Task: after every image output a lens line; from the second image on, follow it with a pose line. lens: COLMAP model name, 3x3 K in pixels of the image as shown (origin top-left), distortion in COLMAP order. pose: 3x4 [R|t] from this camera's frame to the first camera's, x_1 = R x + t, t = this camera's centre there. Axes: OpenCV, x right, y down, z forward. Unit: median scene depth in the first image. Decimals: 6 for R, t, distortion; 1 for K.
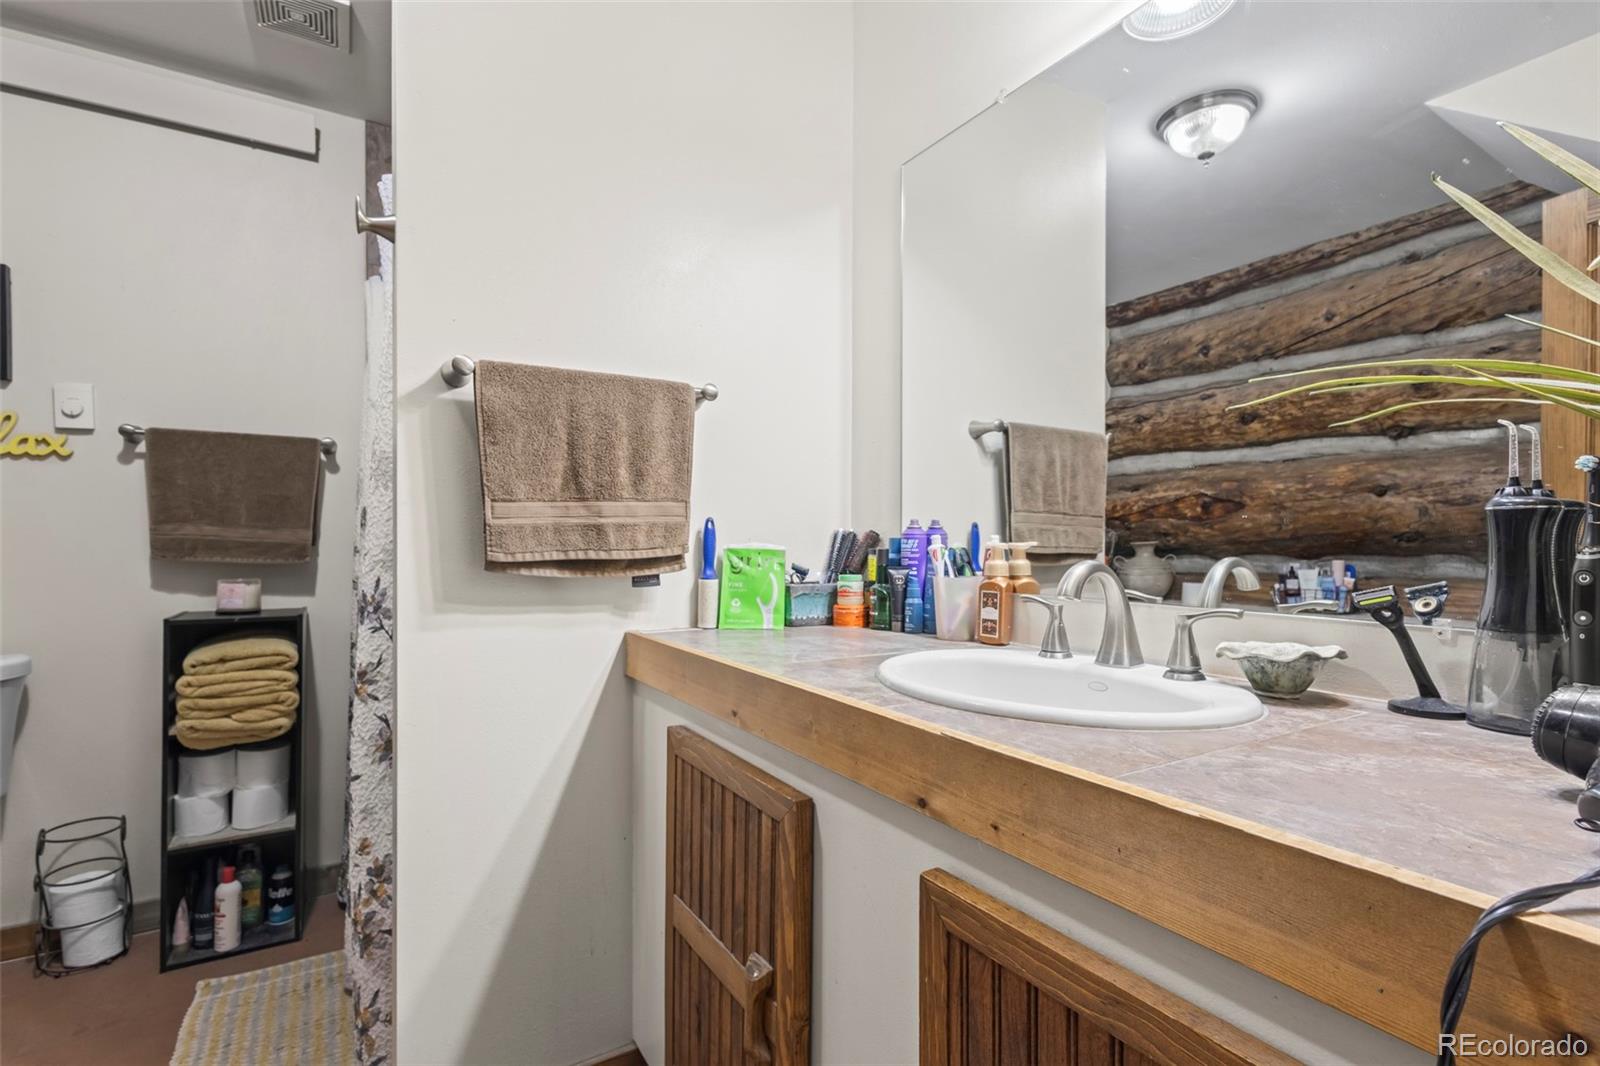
lens RADIAL K [[733.2, 0, 799.3], [0, 733.2, 541.5], [0, 0, 1]] dist [0.004086, -0.003827]
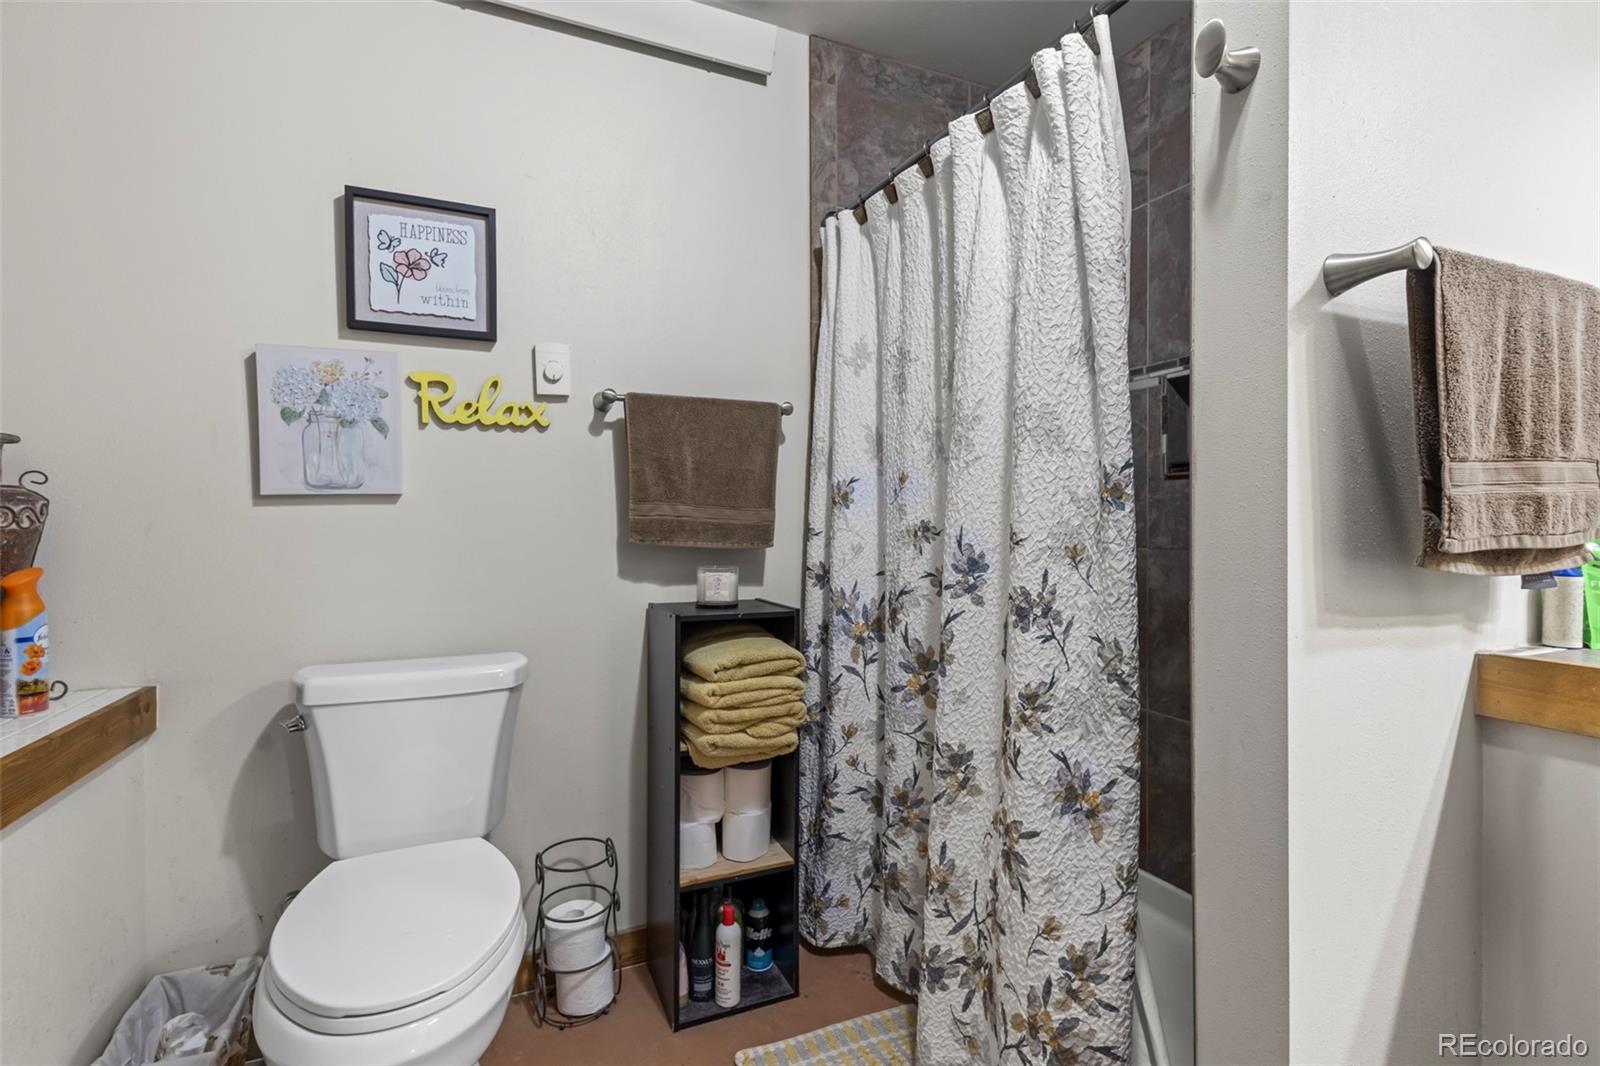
lens RADIAL K [[733.2, 0, 804.3], [0, 733.2, 522.7], [0, 0, 1]] dist [0.004086, -0.003827]
pose [[0.990305, -0.002601, -0.138883, -0.586058], [0.002760, 0.999996, 0.000949, -0.001071], [0.138880, -0.001323, 0.990308, 0.175515]]
